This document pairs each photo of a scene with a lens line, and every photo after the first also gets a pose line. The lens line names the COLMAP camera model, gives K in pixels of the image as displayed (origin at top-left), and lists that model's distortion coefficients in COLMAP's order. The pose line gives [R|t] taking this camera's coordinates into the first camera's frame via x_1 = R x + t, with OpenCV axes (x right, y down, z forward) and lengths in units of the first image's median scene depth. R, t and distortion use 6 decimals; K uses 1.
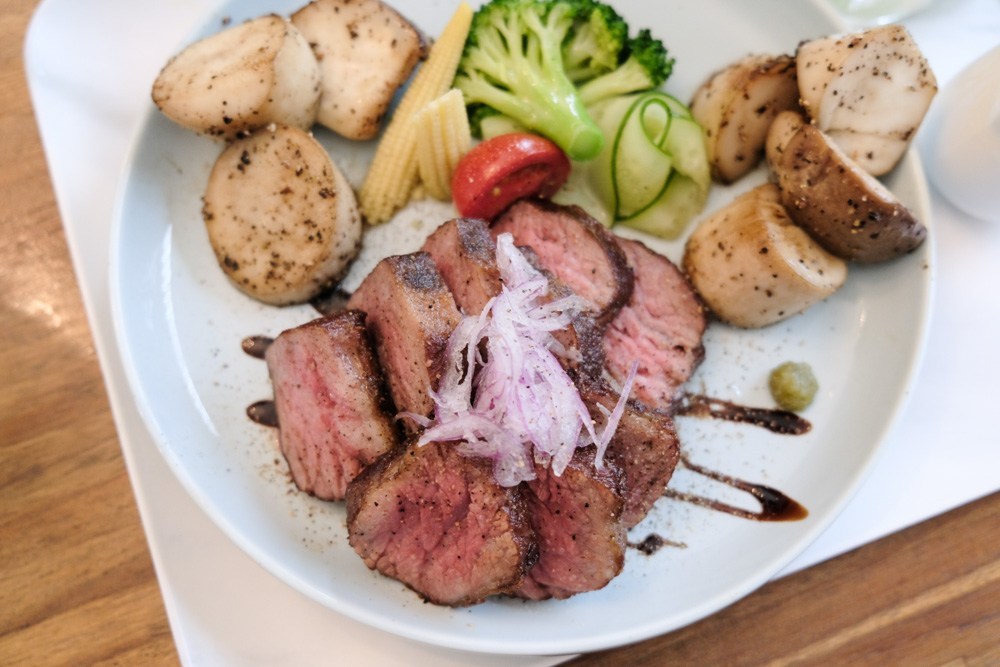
lens RADIAL K [[865.0, 0, 500.0], [0, 865.0, 333.5], [0, 0, 1]] dist [-0.009318, -0.005492]
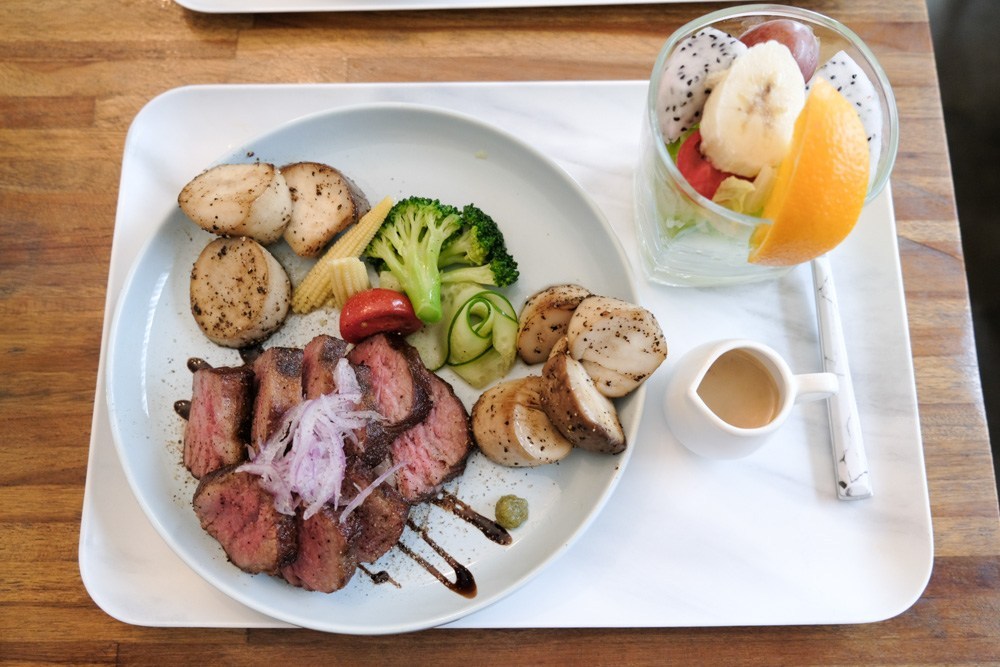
lens RADIAL K [[780.7, 0, 500.0], [0, 780.7, 333.5], [0, 0, 1]] dist [-0.006262, 0.001977]
pose [[0.939661, 0.326815, -0.101142, 0.366168], [-0.325364, 0.945081, 0.030989, -0.270542], [0.105715, 0.003789, 0.994389, -0.343881]]
